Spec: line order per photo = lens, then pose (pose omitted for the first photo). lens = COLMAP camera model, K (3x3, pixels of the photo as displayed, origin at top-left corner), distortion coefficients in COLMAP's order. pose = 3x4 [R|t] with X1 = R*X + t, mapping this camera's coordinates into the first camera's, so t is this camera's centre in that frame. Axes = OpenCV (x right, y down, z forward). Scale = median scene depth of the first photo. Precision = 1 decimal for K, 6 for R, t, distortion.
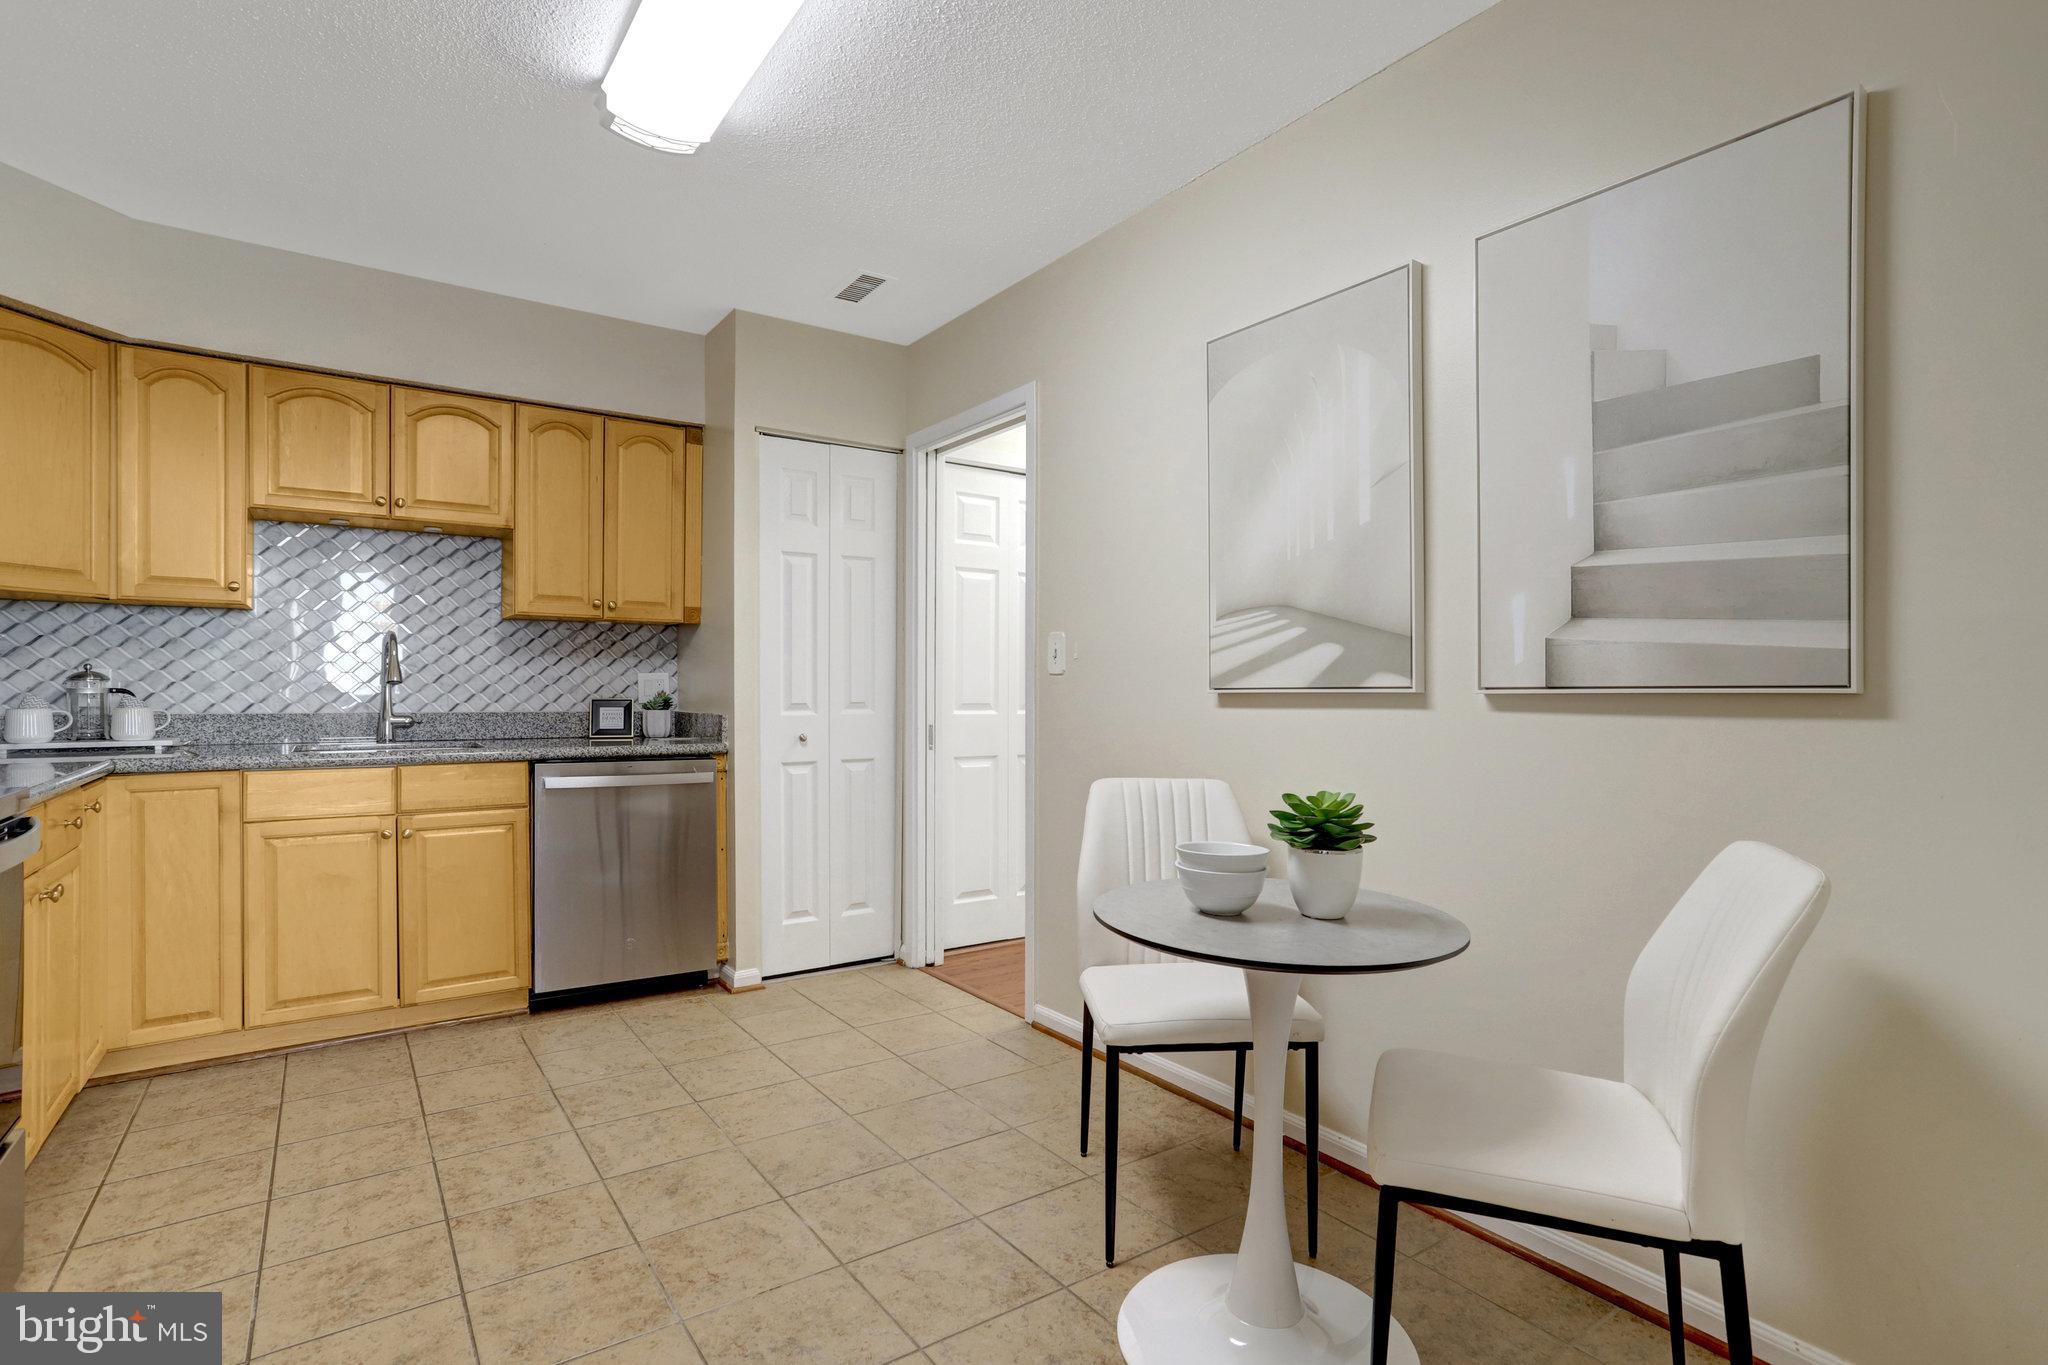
lens RADIAL K [[1012.2, 0, 1015.7], [0, 1012.2, 682.5], [0, 0, 1]] dist [-0.051420, 0.037843]
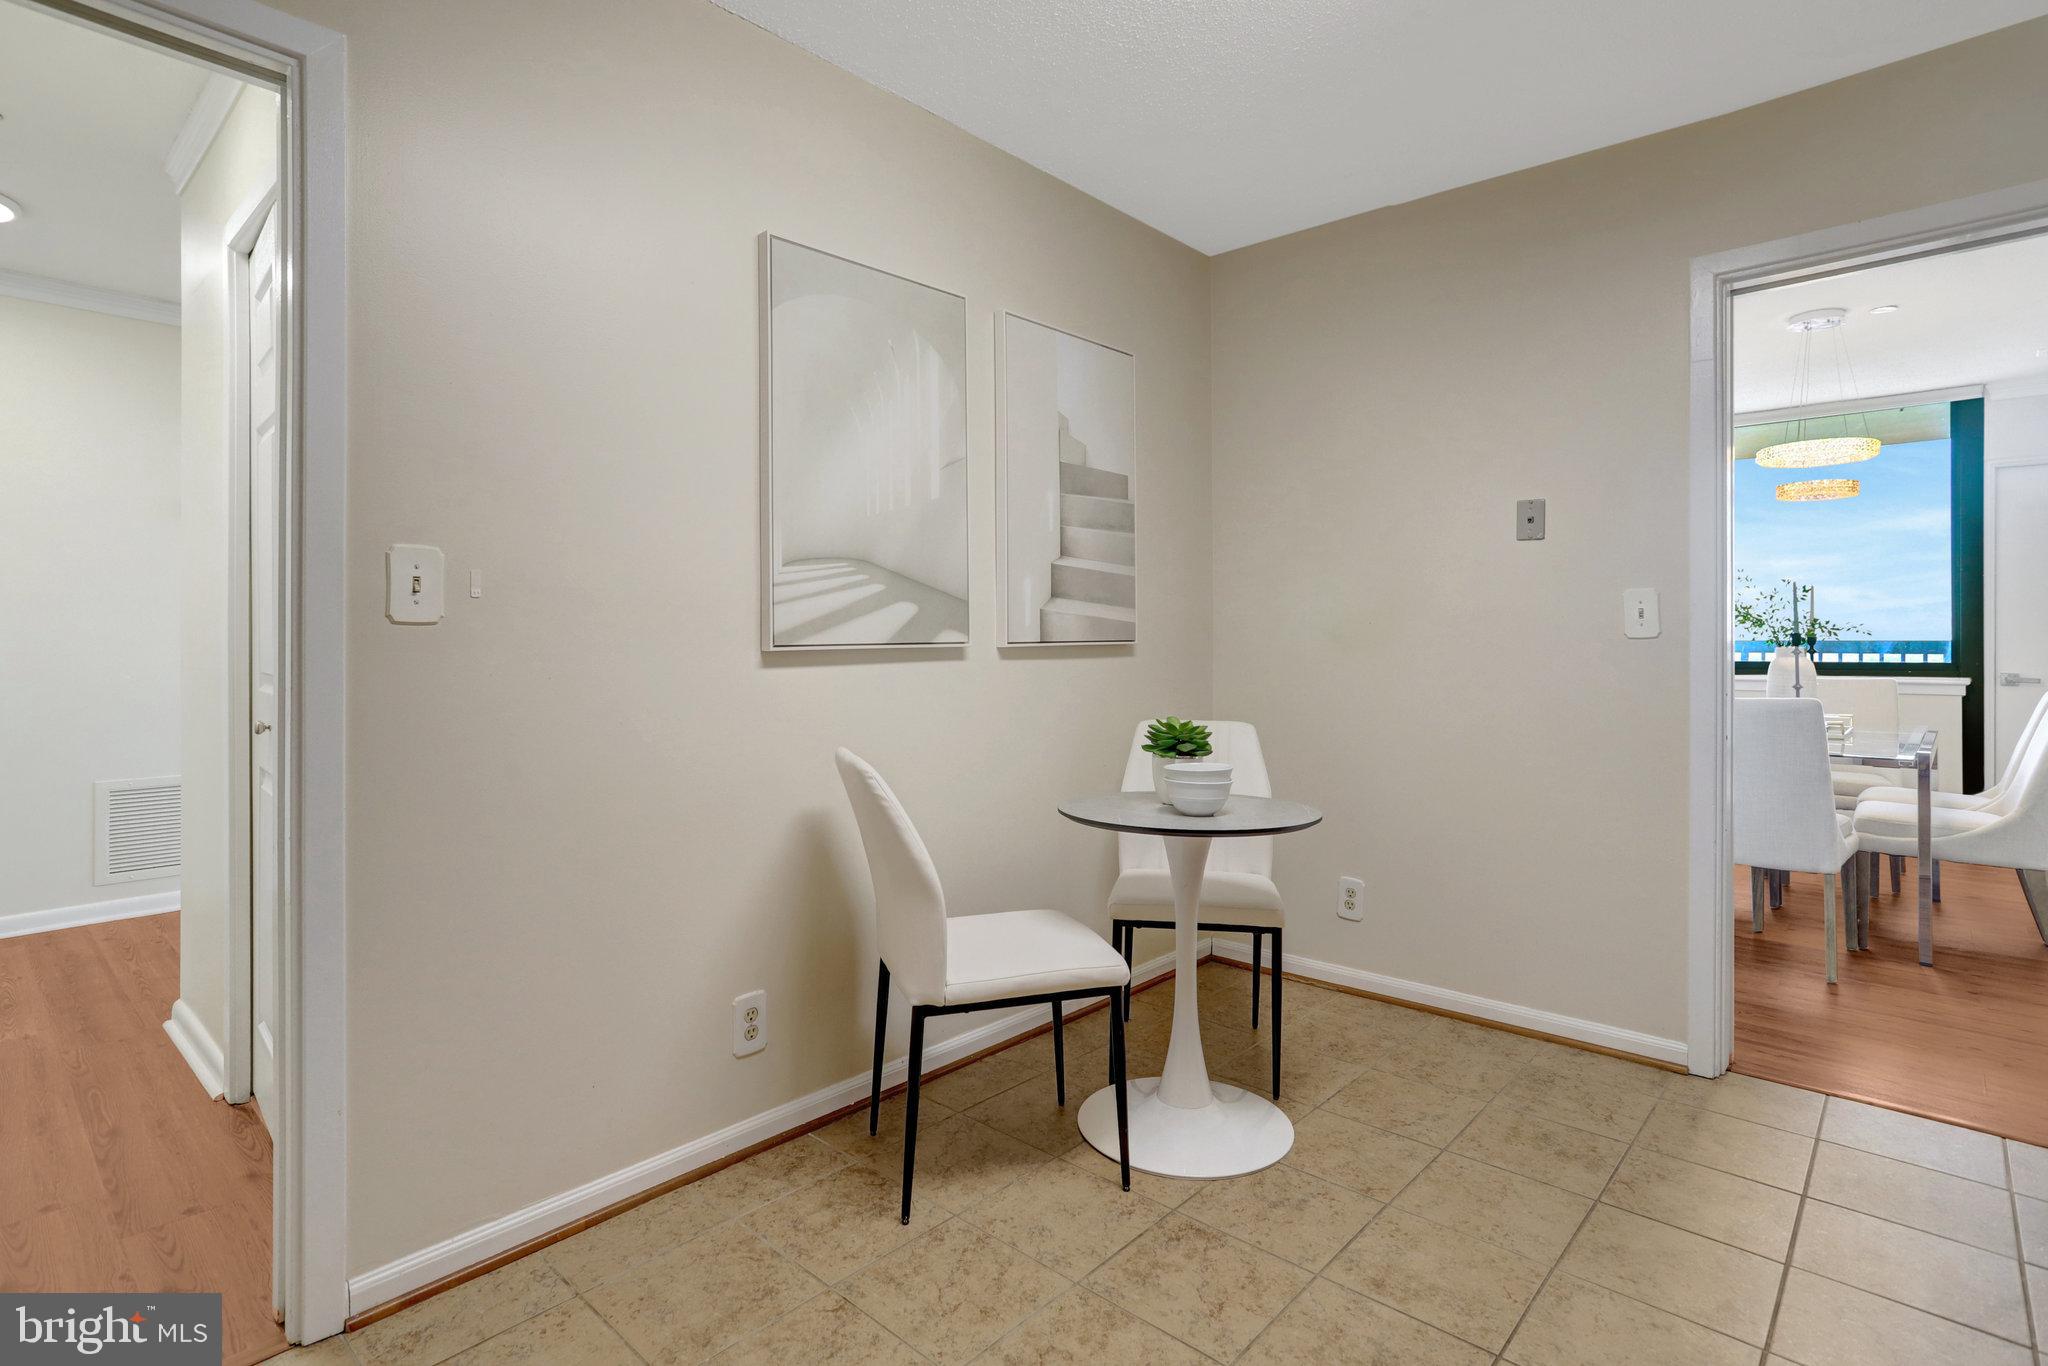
lens RADIAL K [[1003.6, 0, 1022.4], [0, 1003.6, 642.4], [0, 0, 1]] dist [-0.035434, 0.018056]
pose [[-0.215713, 0.002262, 0.976454, -0.551287], [0.003387, 0.999993, -0.001569, 0.004572], [-0.976451, 0.002969, -0.215719, 0.808326]]
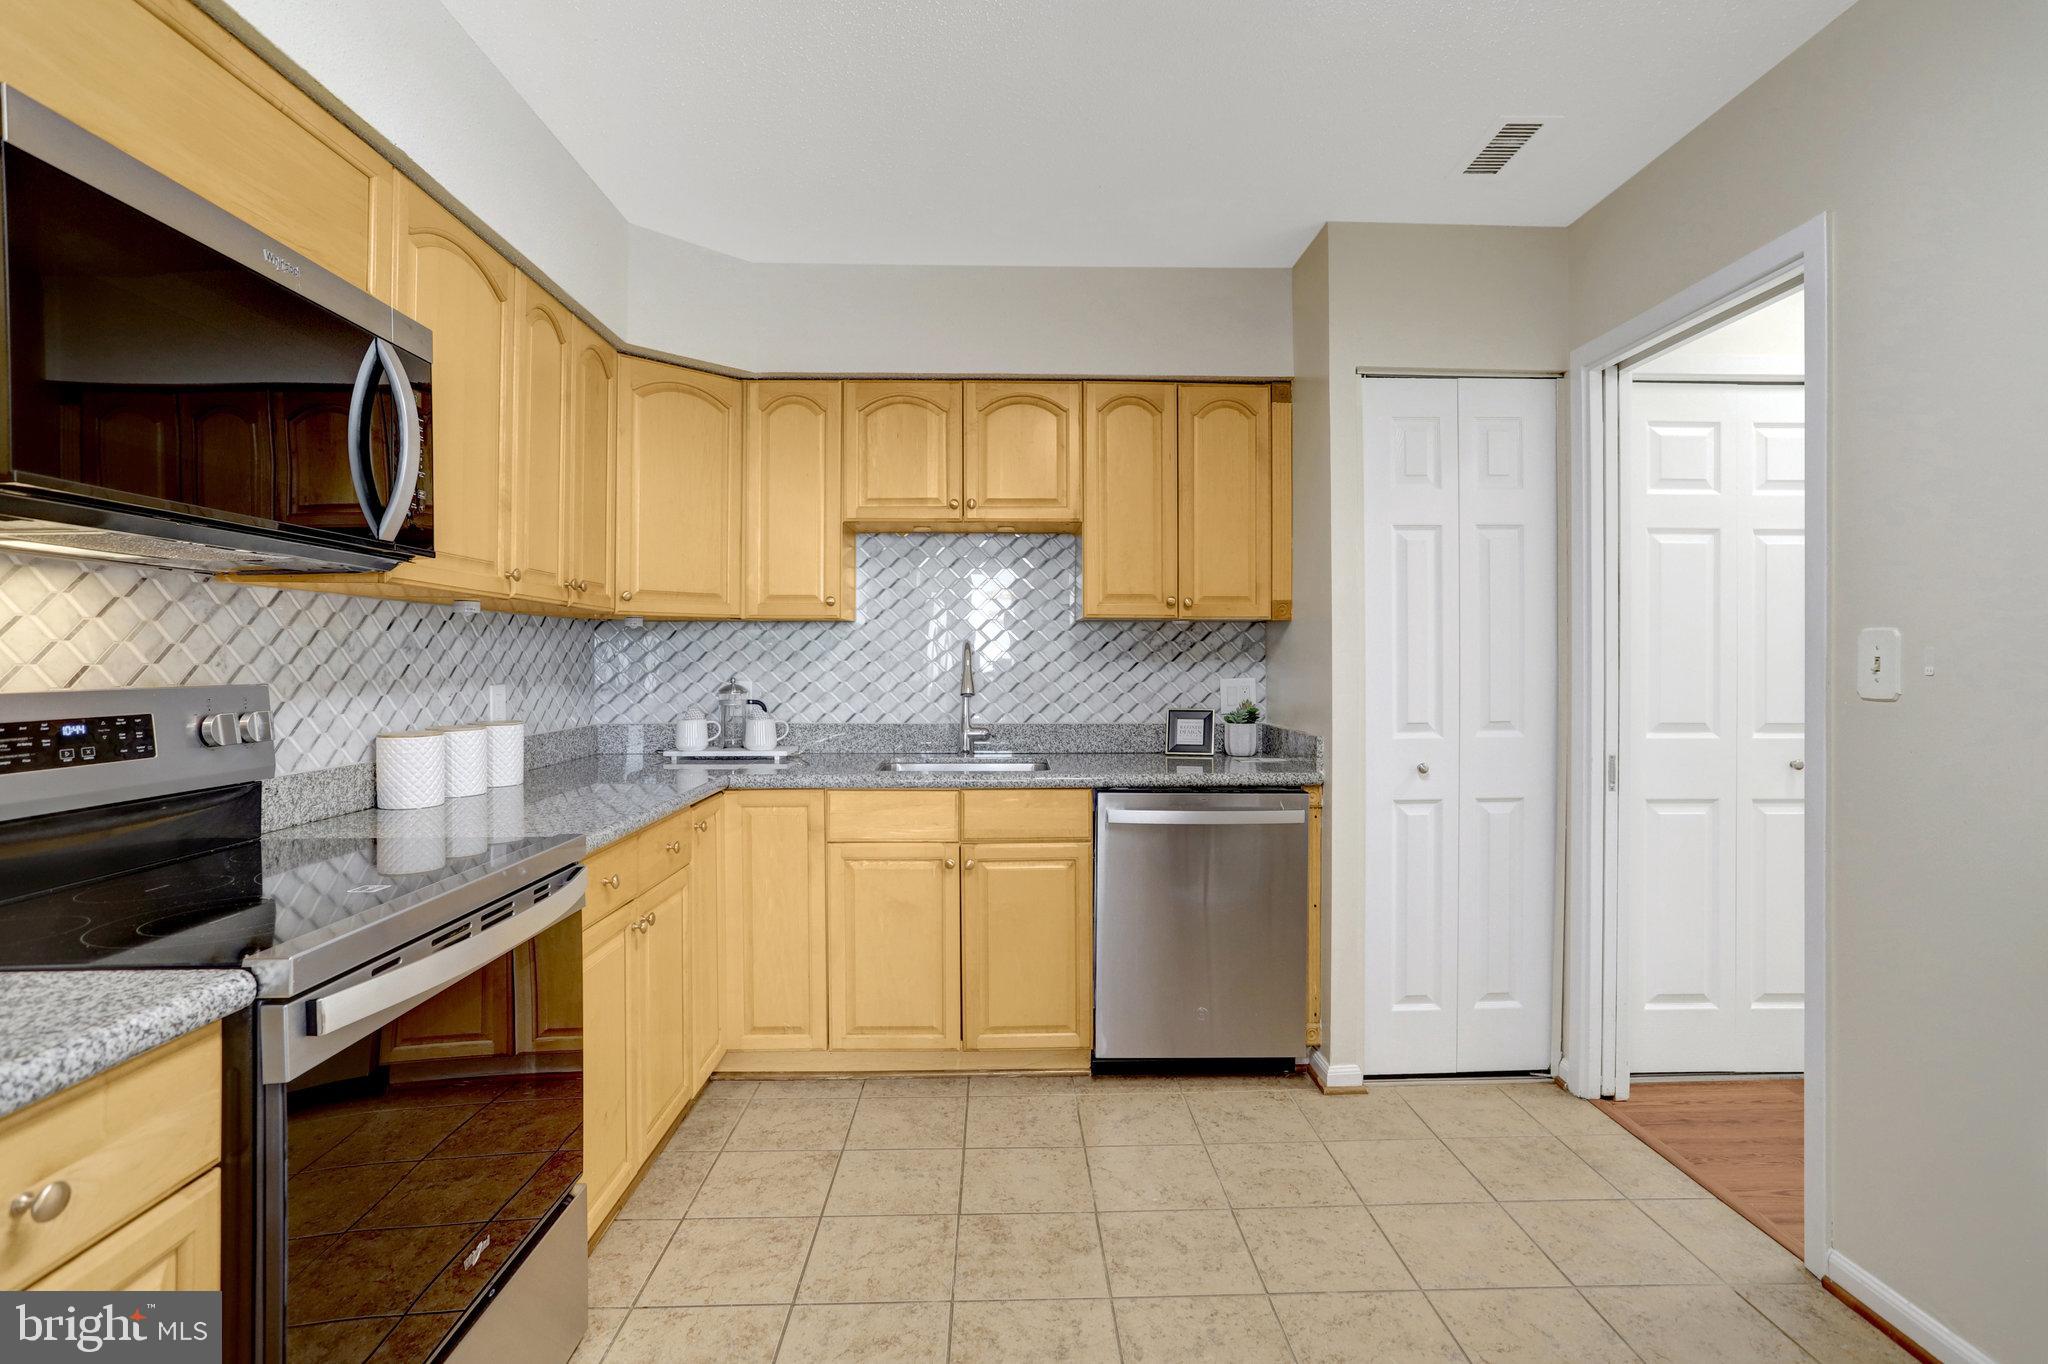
lens RADIAL K [[1012.2, 0, 1015.7], [0, 1012.2, 682.0], [0, 0, 1]] dist [-0.051420, 0.037843]
pose [[0.834289, 0.006855, -0.551284, -0.057505], [0.007208, 0.999702, 0.023339, -0.035678], [0.551280, -0.023445, 0.833991, 0.233154]]
